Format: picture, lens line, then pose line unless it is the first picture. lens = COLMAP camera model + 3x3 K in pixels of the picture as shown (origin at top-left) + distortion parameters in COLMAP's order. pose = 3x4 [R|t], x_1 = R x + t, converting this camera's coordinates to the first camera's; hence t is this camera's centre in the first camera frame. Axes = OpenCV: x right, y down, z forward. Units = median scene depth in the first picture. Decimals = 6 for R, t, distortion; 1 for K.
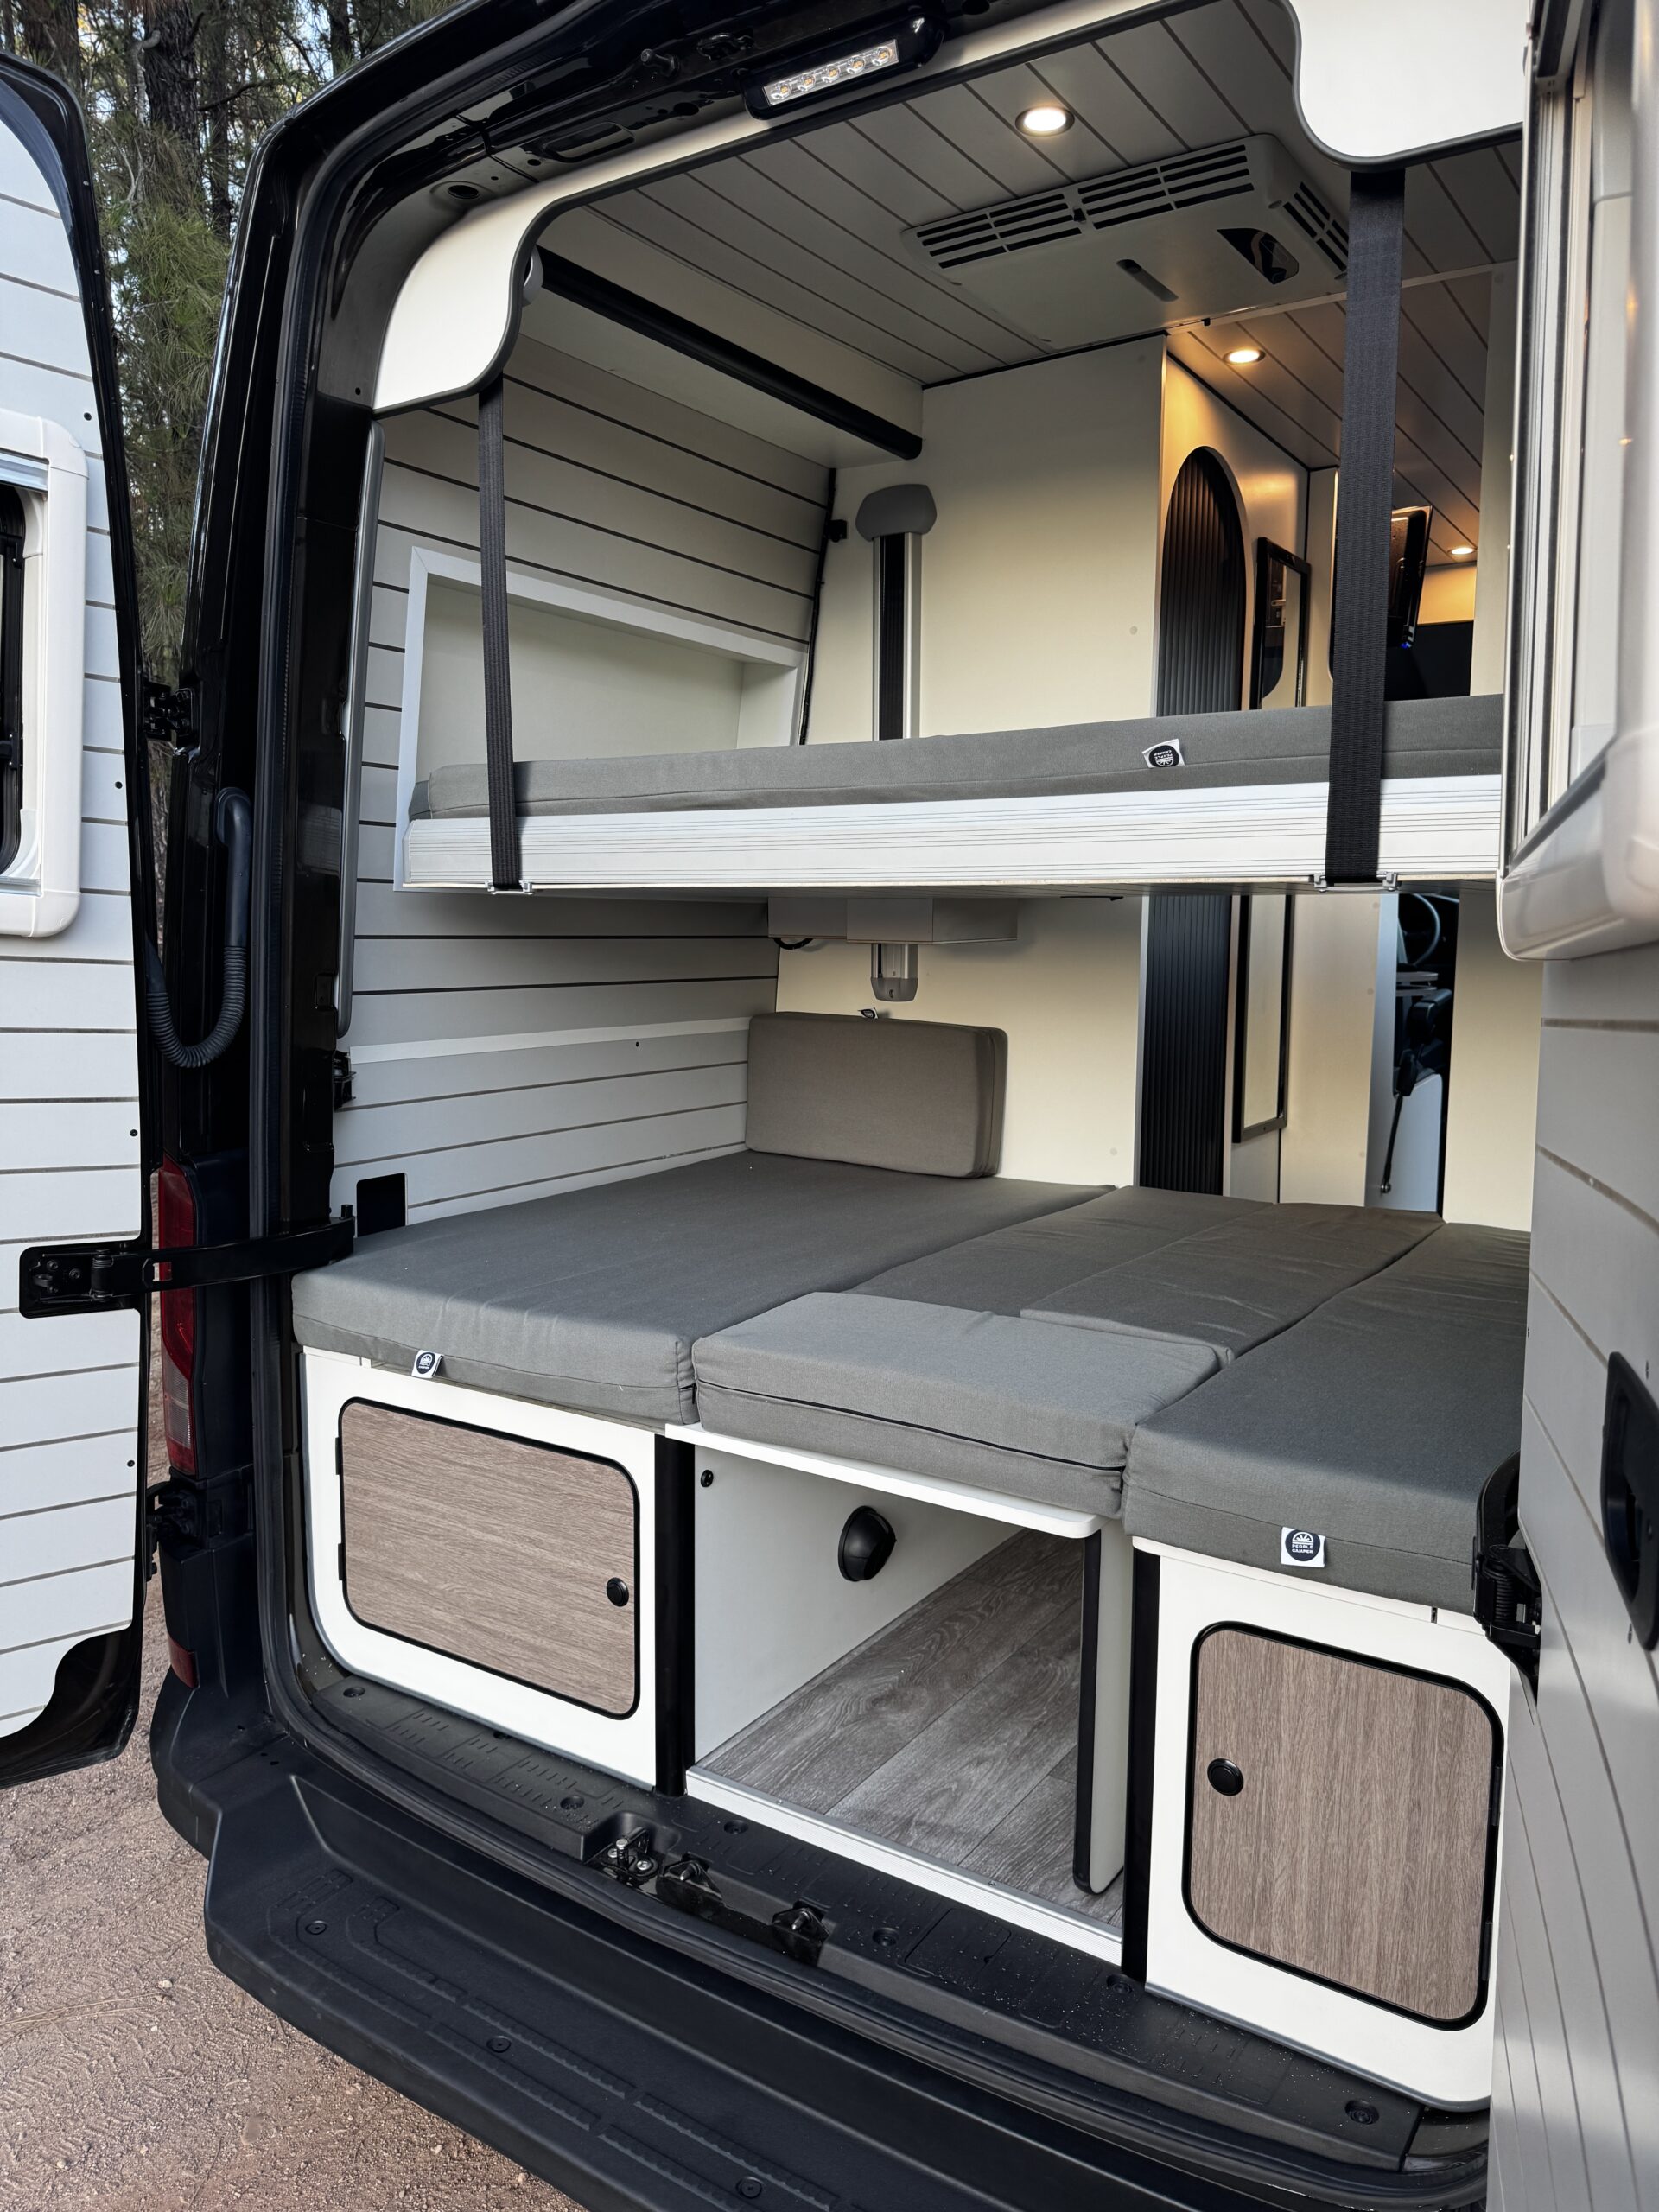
lens RADIAL K [[1572.2, 0, 829.1], [0, 1572.2, 1110.8], [0, 0, 1]] dist [0.021454, -0.021220]
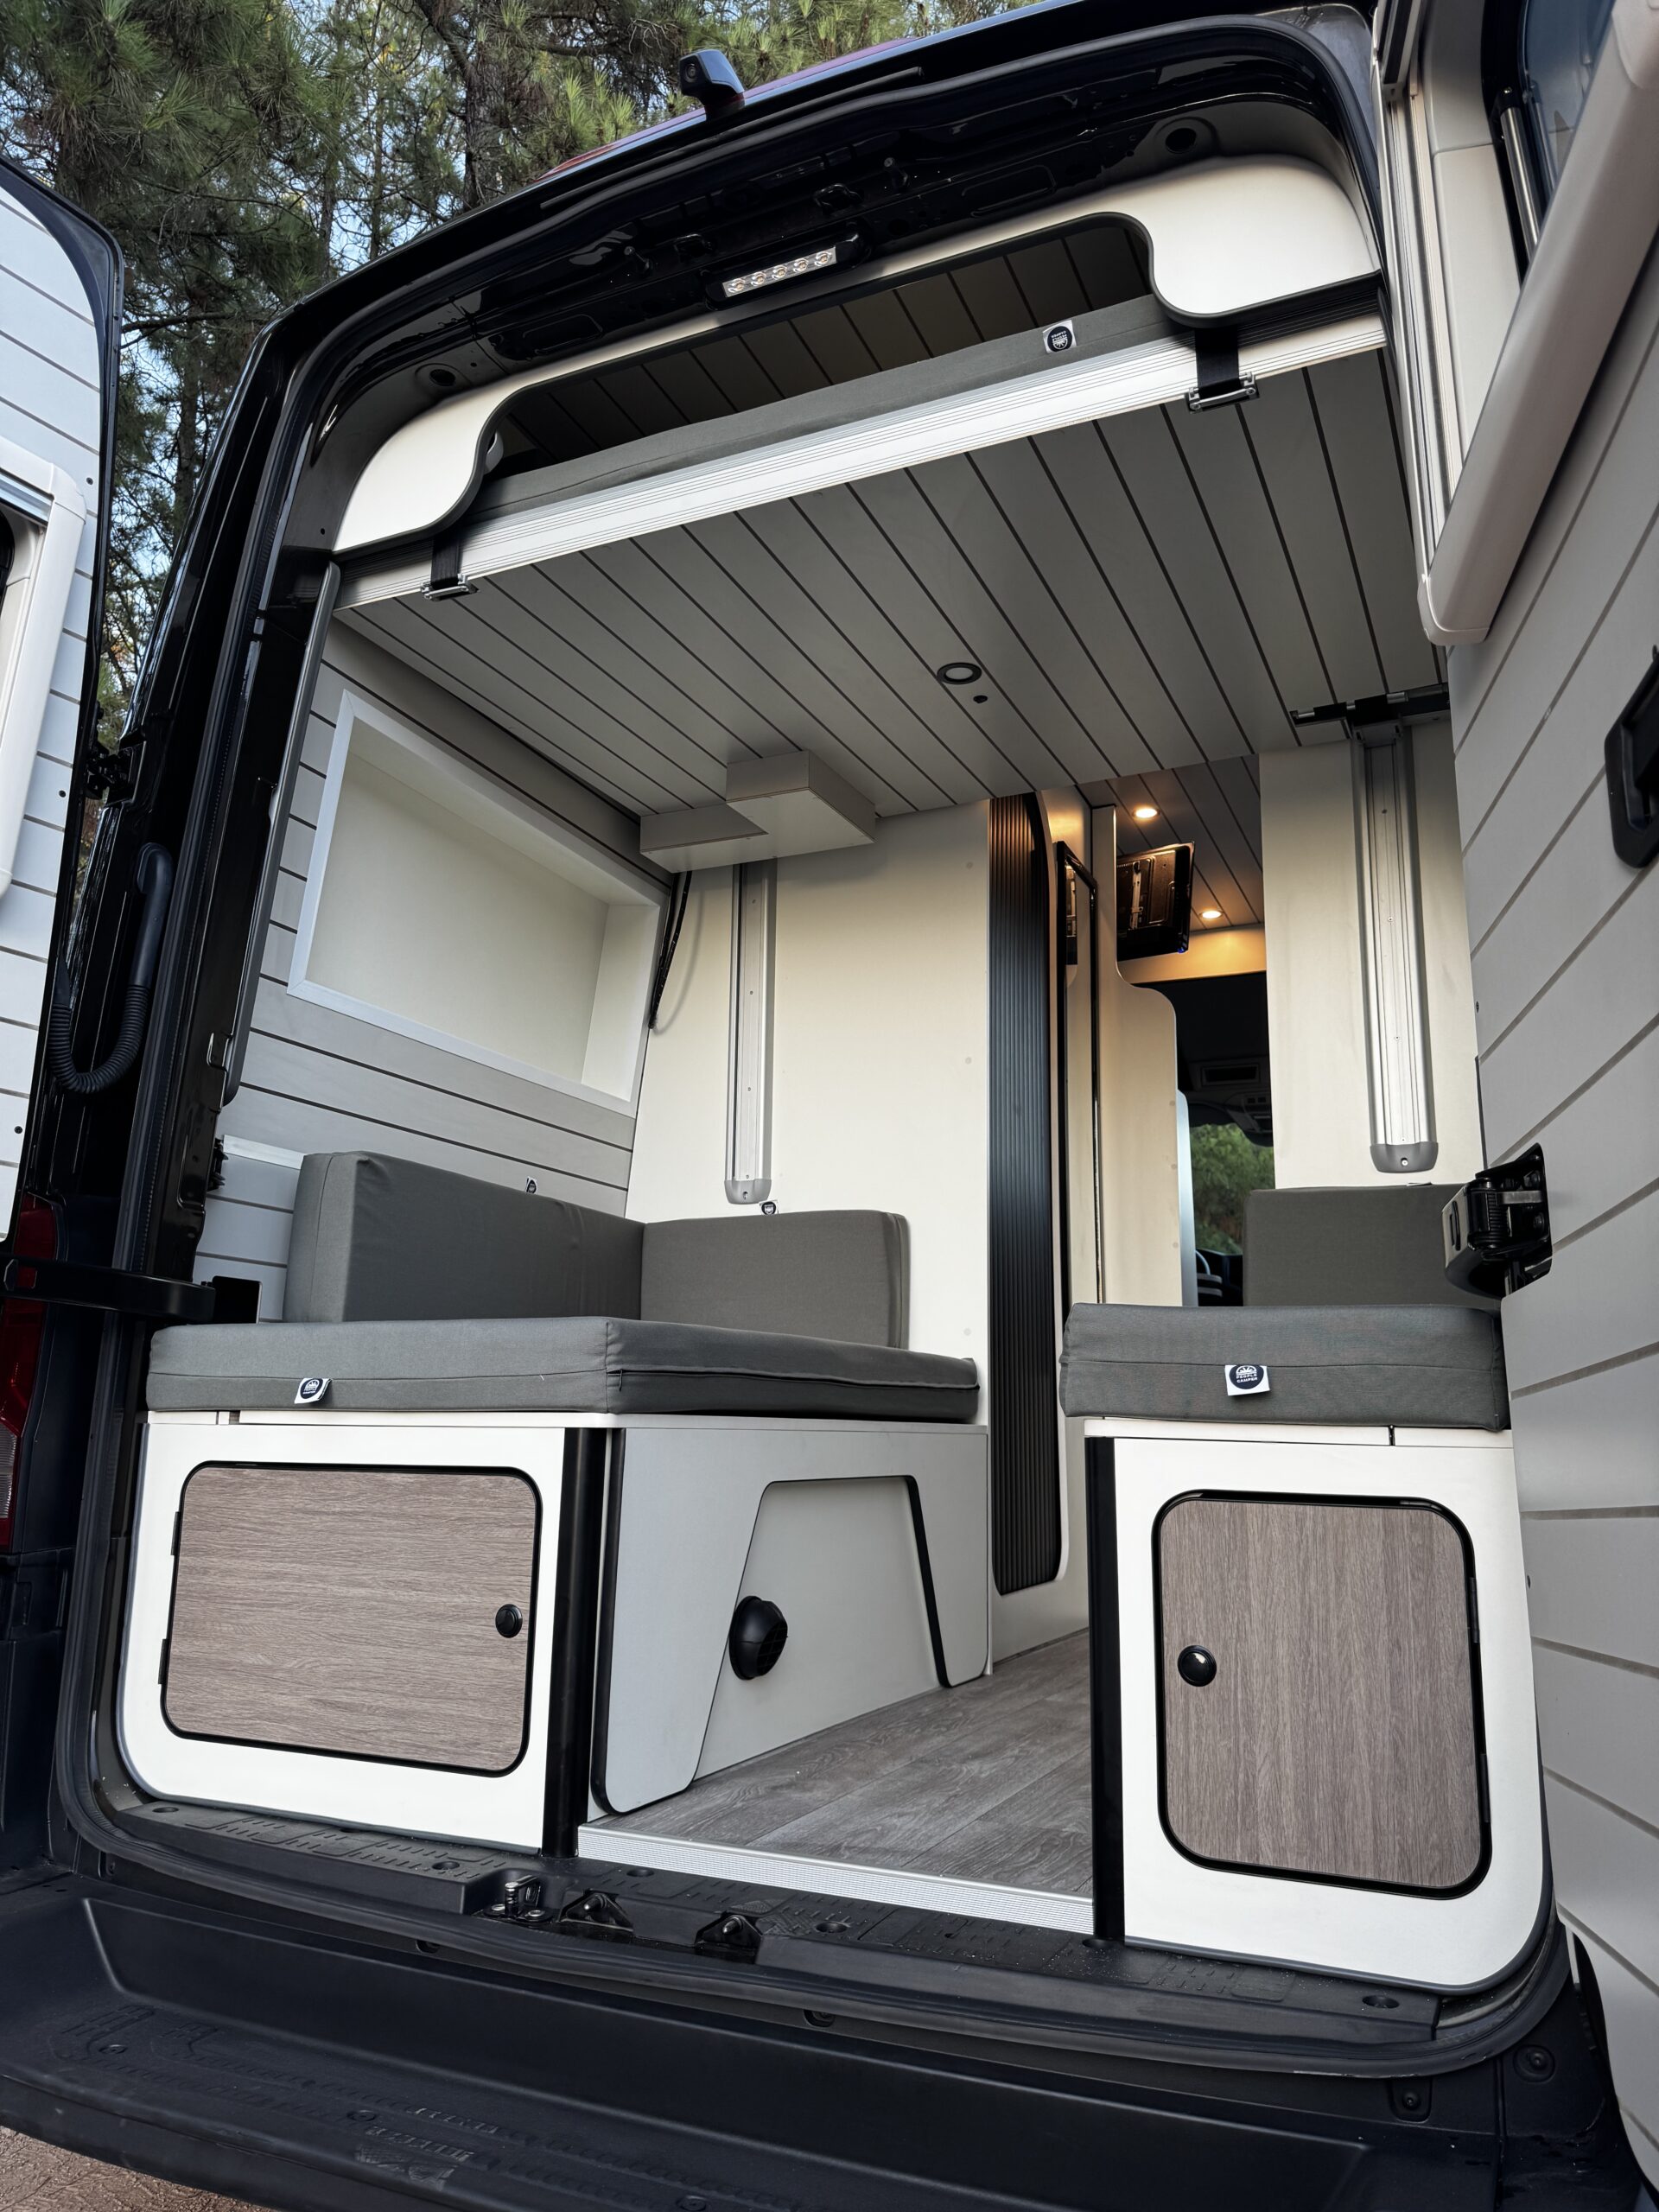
lens RADIAL K [[1572.2, 0, 826.9], [0, 1572.2, 1103.1], [0, 0, 1]] dist [0.021454, -0.021220]
pose [[0.987384, 0.043551, 0.152239, -0.105399], [0.007295, 0.947902, -0.318480, 0.316444], [-0.158177, 0.315573, 0.935625, 0.020542]]
